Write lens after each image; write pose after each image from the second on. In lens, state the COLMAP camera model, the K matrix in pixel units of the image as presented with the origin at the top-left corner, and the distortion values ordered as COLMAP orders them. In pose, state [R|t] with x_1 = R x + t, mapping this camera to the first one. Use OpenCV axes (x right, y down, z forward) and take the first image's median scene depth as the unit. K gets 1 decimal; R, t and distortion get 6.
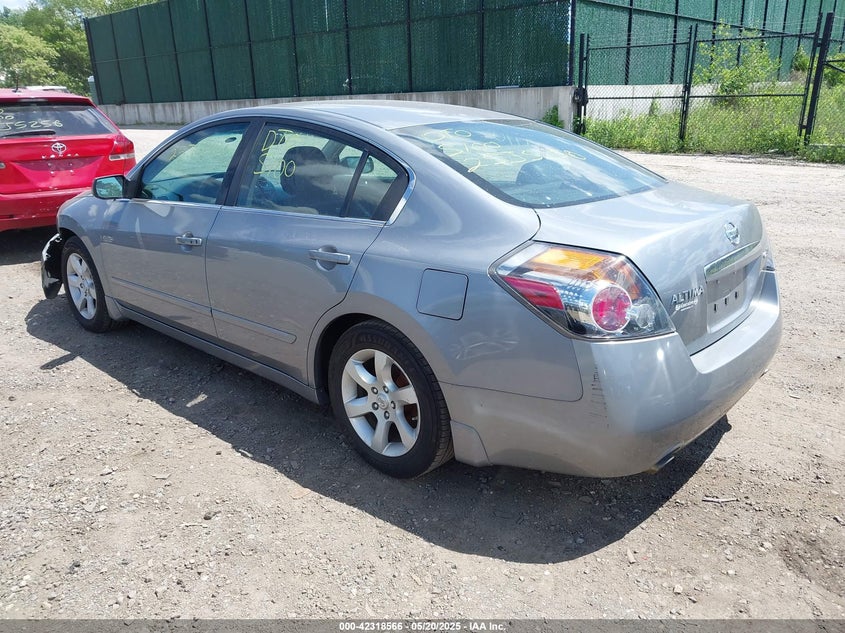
lens RADIAL K [[708.8, 0, 422.5], [0, 708.8, 316.5], [0, 0, 1]] dist [0.002910, 0.003829]
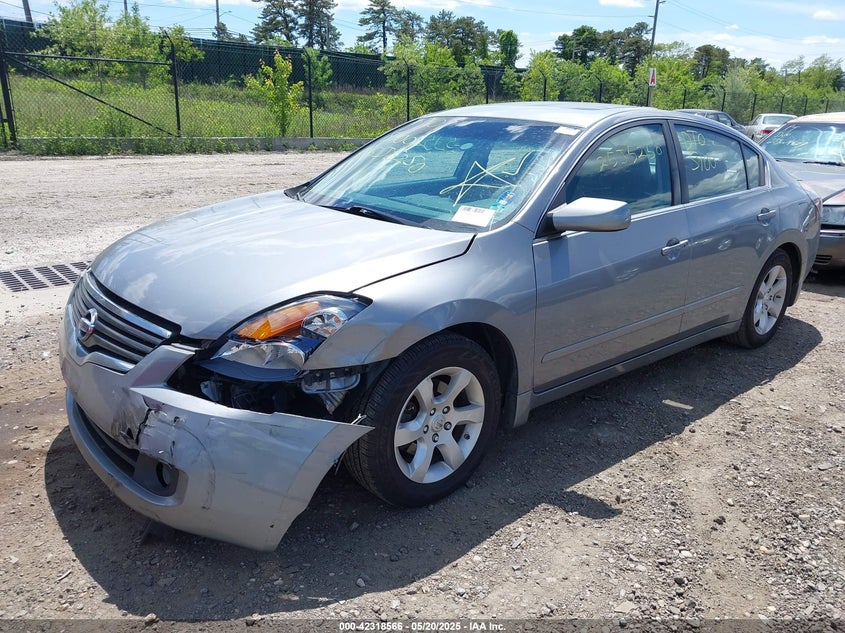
lens RADIAL K [[708.8, 0, 422.5], [0, 708.8, 316.5], [0, 0, 1]] dist [0.002910, 0.003829]
pose [[0.058919, -0.266078, 0.962149, -1.204941], [0.254675, 0.935937, 0.243233, -0.312887], [-0.965230, 0.230705, 0.122908, 1.144560]]
